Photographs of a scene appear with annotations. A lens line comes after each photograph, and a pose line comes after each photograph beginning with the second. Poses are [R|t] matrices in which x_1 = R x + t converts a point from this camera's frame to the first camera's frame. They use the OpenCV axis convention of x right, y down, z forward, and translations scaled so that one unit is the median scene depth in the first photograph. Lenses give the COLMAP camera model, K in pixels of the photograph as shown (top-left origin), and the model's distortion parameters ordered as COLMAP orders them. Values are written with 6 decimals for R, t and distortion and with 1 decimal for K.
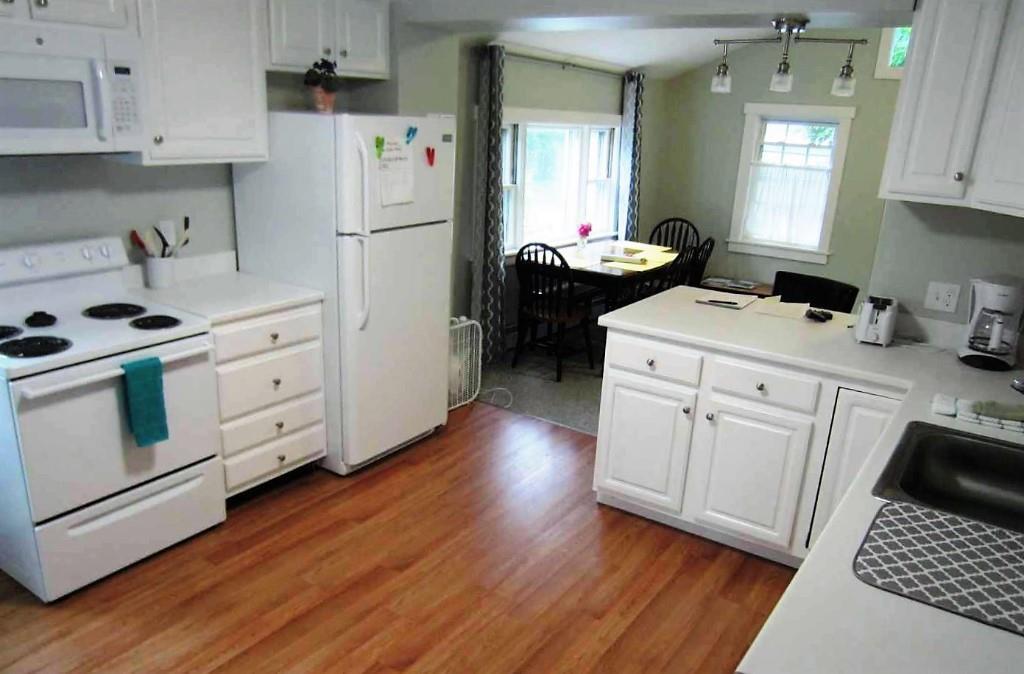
lens RADIAL K [[776.7, 0, 510.1], [0, 776.7, 390.6], [0, 0, 1]] dist [-0.053911, -0.002568]
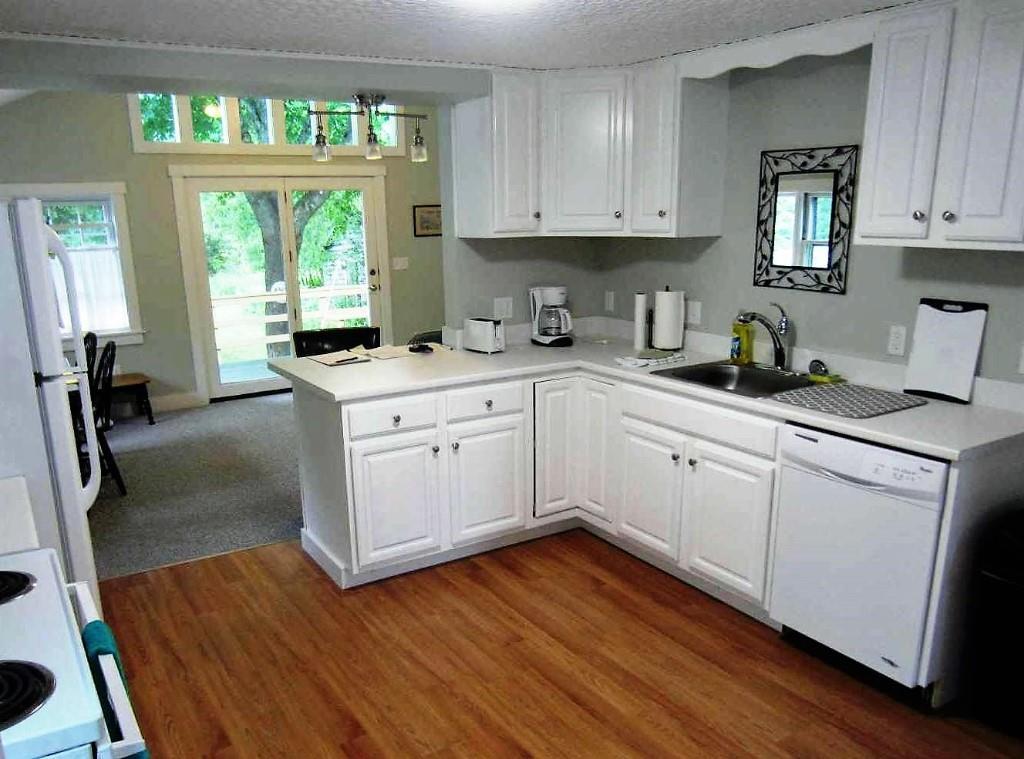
lens RADIAL K [[789.3, 0, 511.8], [0, 789.3, 421.2], [0, 0, 1]] dist [-0.071411, 0.000037]
pose [[0.423301, -0.291771, 0.857721, -0.660221], [0.344505, 0.927445, 0.145470, -0.134769], [-0.837934, 0.233912, 0.493105, 0.360281]]
